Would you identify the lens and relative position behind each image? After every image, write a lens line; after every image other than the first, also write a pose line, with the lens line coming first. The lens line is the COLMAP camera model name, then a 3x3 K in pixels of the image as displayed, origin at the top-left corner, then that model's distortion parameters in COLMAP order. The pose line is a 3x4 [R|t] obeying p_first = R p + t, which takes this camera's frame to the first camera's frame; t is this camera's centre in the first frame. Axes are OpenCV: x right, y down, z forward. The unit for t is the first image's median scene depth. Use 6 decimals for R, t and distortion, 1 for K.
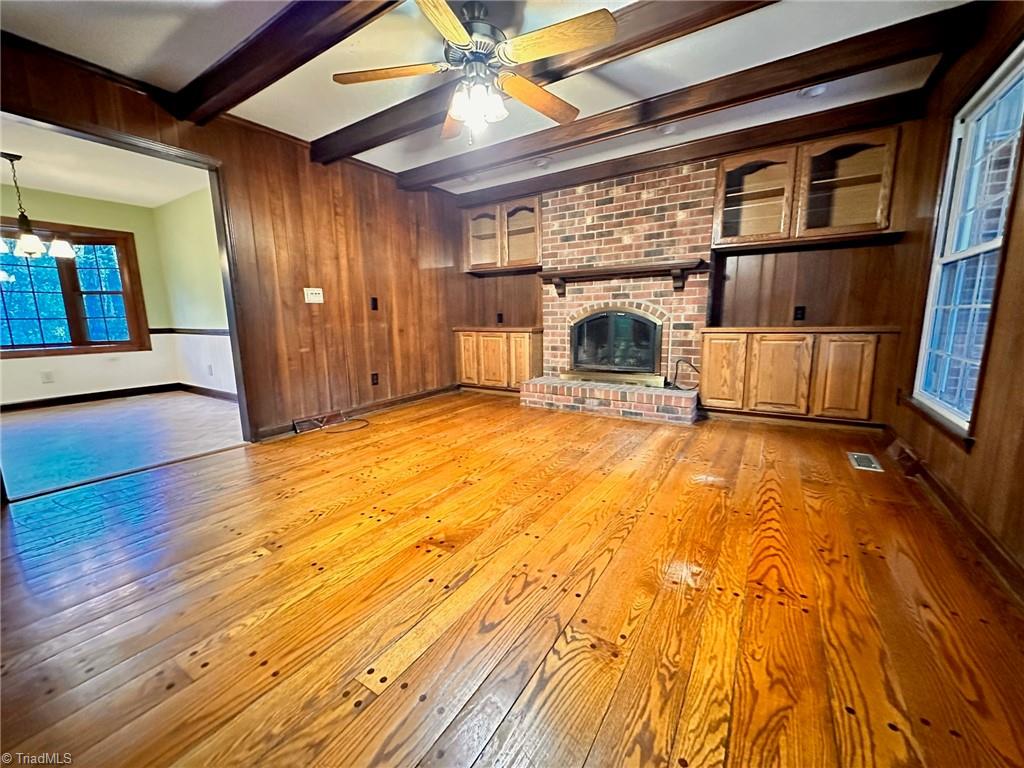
lens RADIAL K [[409.5, 0, 512.2], [0, 409.5, 384.9], [0, 0, 1]] dist [-0.002021, 0.000370]
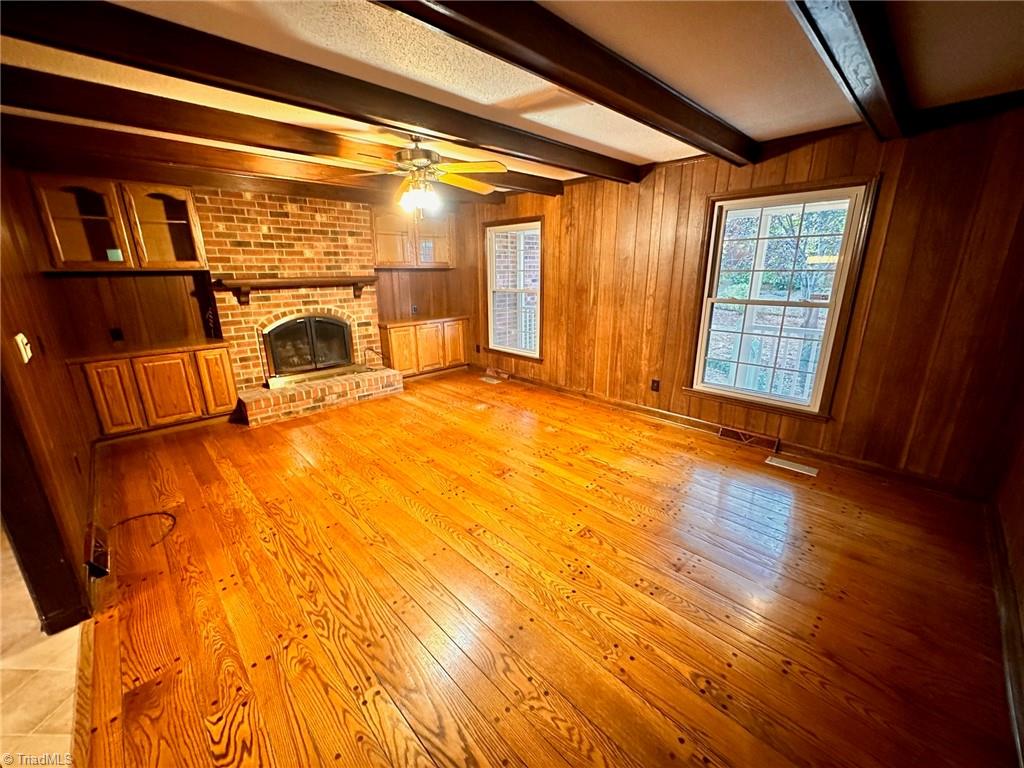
lens RADIAL K [[409.5, 0, 514.0], [0, 409.5, 384.5], [0, 0, 1]] dist [-0.002021, 0.000370]
pose [[0.221160, -0.252986, 0.941853, -0.772713], [0.161601, 0.961923, 0.220430, -0.165115], [-0.961755, 0.103453, 0.253622, 0.200428]]
